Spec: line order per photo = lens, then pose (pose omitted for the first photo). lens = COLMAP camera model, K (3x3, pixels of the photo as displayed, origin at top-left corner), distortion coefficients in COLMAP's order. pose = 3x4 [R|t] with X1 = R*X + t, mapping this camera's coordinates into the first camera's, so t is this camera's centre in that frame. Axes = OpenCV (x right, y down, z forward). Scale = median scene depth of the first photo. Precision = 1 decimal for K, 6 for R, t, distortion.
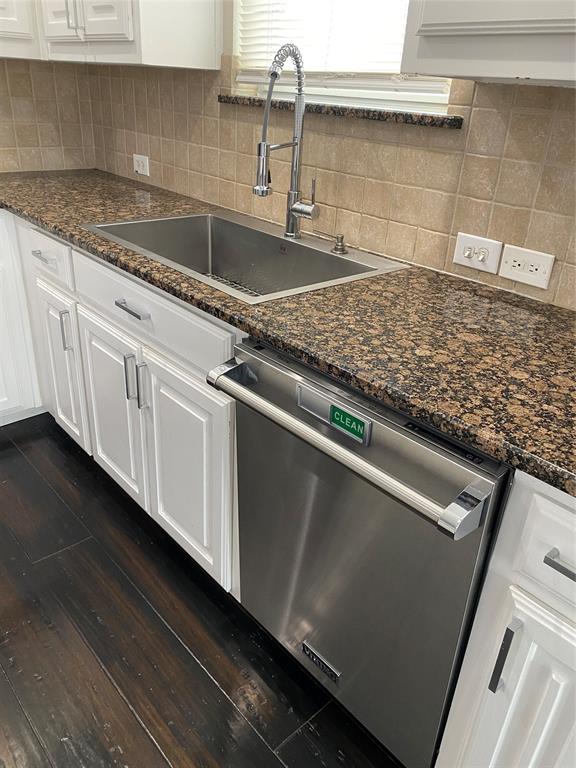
lens RADIAL K [[585.6, 0, 289.8], [0, 585.6, 371.2], [0, 0, 1]] dist [0.052357, -0.061485]
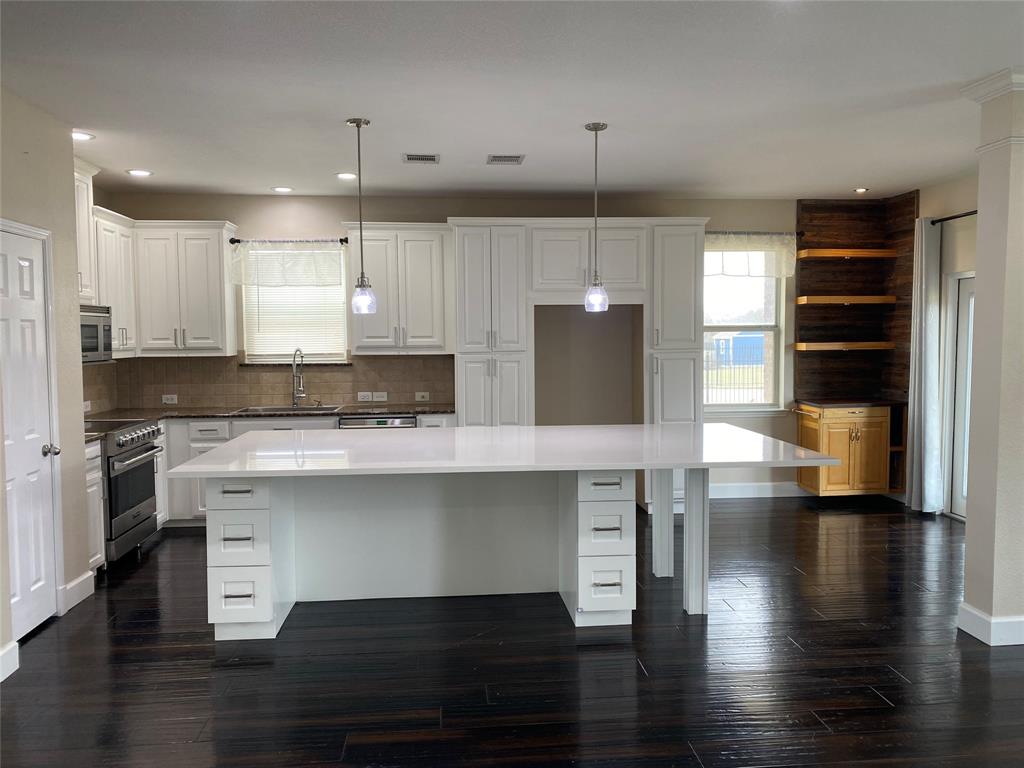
lens RADIAL K [[770.9, 0, 517.8], [0, 770.9, 383.0], [0, 0, 1]] dist [0.105219, -0.268193]
pose [[0.600814, -0.111089, 0.791633, -2.597640], [0.385440, 0.907836, -0.165136, 0.783767], [-0.700328, 0.404343, 0.588259, -2.239064]]
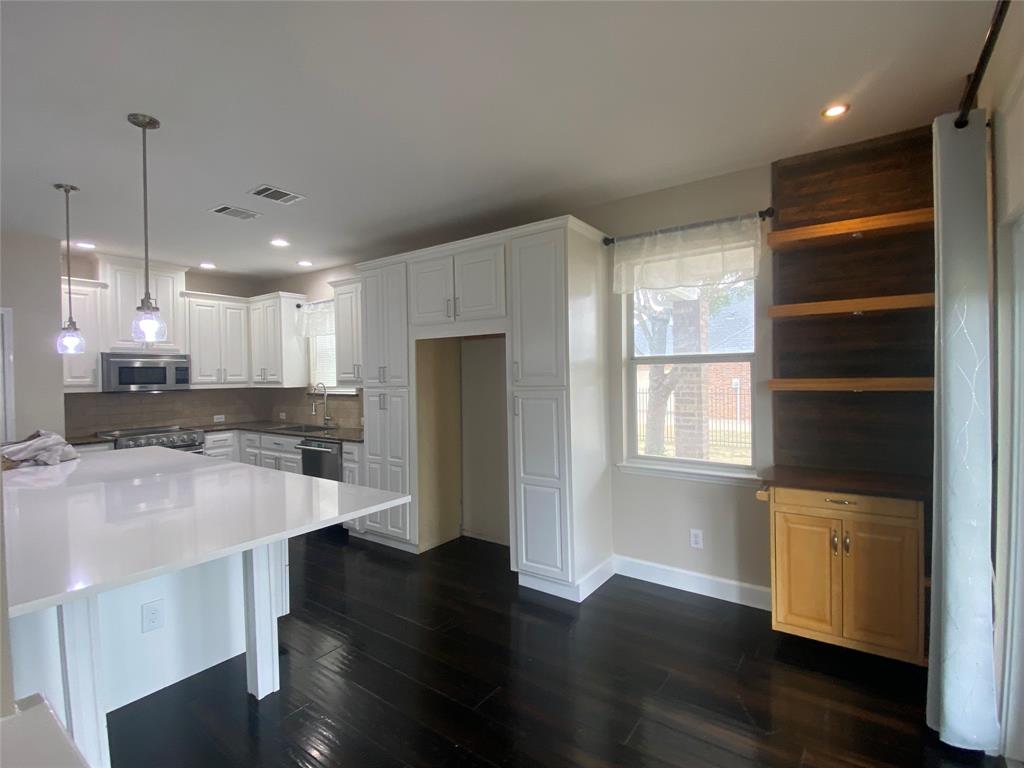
lens RADIAL K [[489.0, 0, 510.0], [0, 489.0, 381.0], [0, 0, 1]] dist [0.033846, -0.027523]
pose [[0.976639, -0.073951, 0.201759, 0.607710], [0.151912, 0.901672, -0.404858, 1.068360], [-0.151981, 0.426050, 0.891842, -2.333321]]
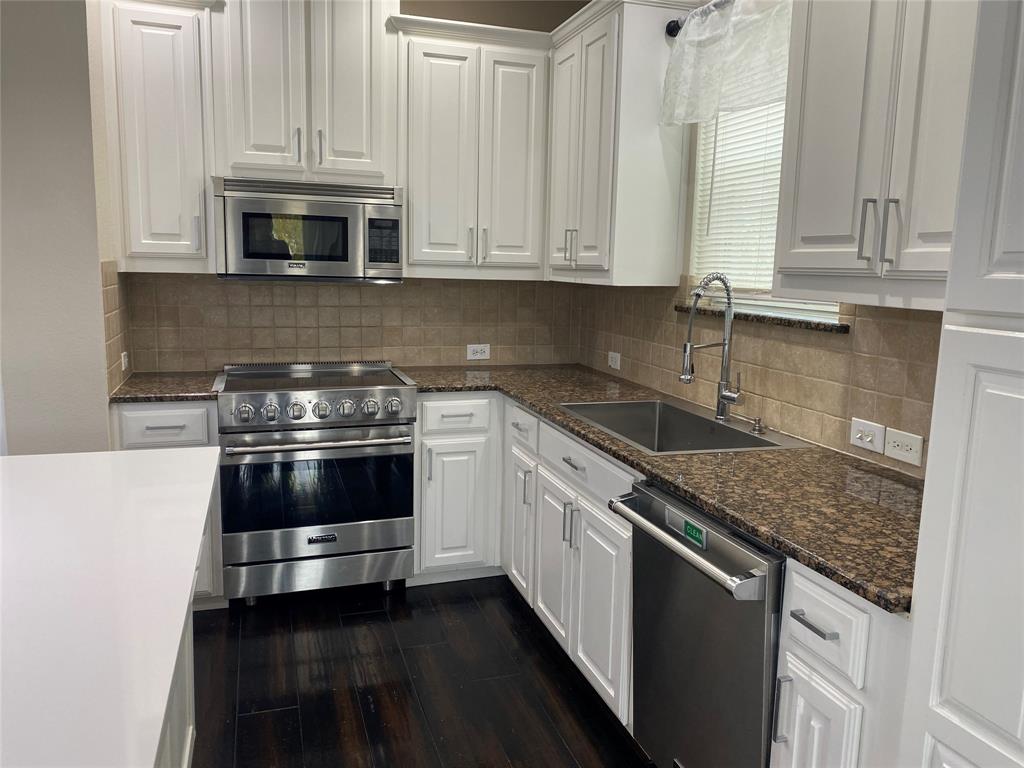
lens RADIAL K [[775.7, 0, 512.5], [0, 775.7, 379.2], [0, 0, 1]] dist [0.097154, -0.131113]
pose [[0.910732, 0.026501, -0.412147, 0.291920], [-0.155013, 0.946913, -0.281649, 0.209599], [0.382803, 0.320395, 0.866492, -0.552708]]
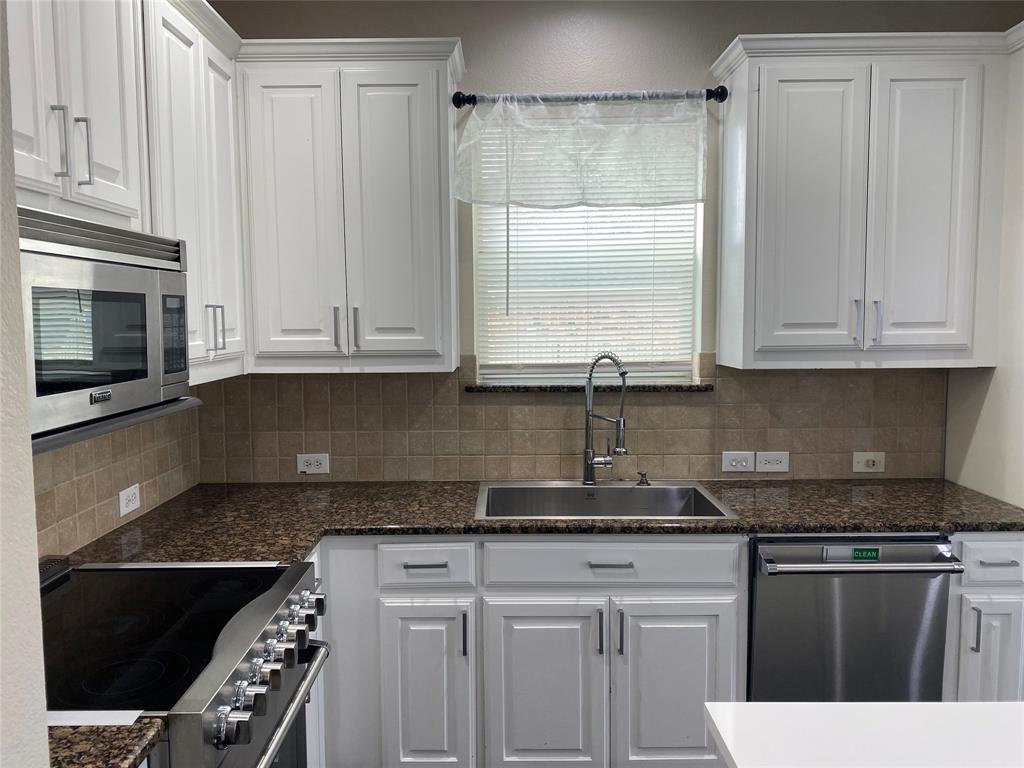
lens RADIAL K [[780.8, 0, 507.0], [0, 780.8, 381.2], [0, 0, 1]] dist [0.052357, -0.061485]
pose [[0.672866, -0.125253, 0.729084, -1.455590], [0.364214, 0.913928, -0.179122, -0.226440], [-0.643894, 0.386067, 0.660570, -0.053698]]
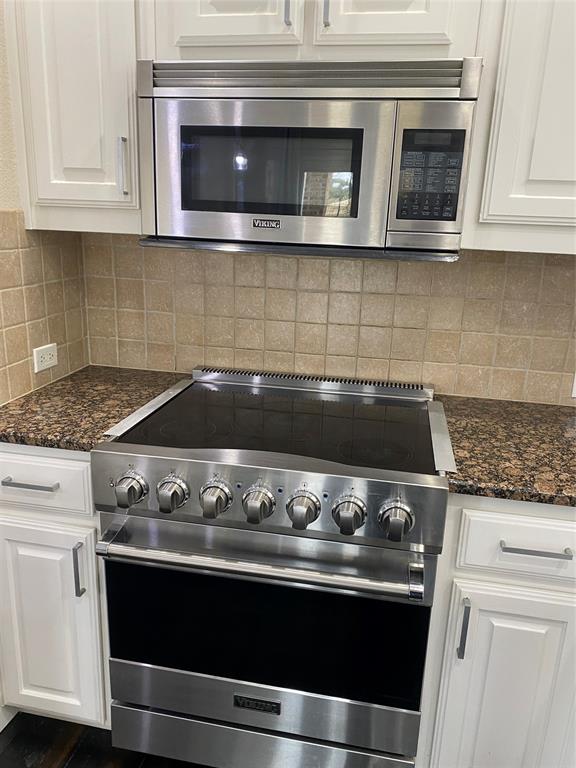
lens RADIAL K [[581.8, 0, 287.3], [0, 581.8, 379.6], [0, 0, 1]] dist [0.097154, -0.131113]
pose [[0.598659, 0.178807, -0.780791, -0.347240], [-0.354766, 0.933135, -0.058316, -0.313297], [0.718156, 0.311910, 0.622064, 0.477726]]
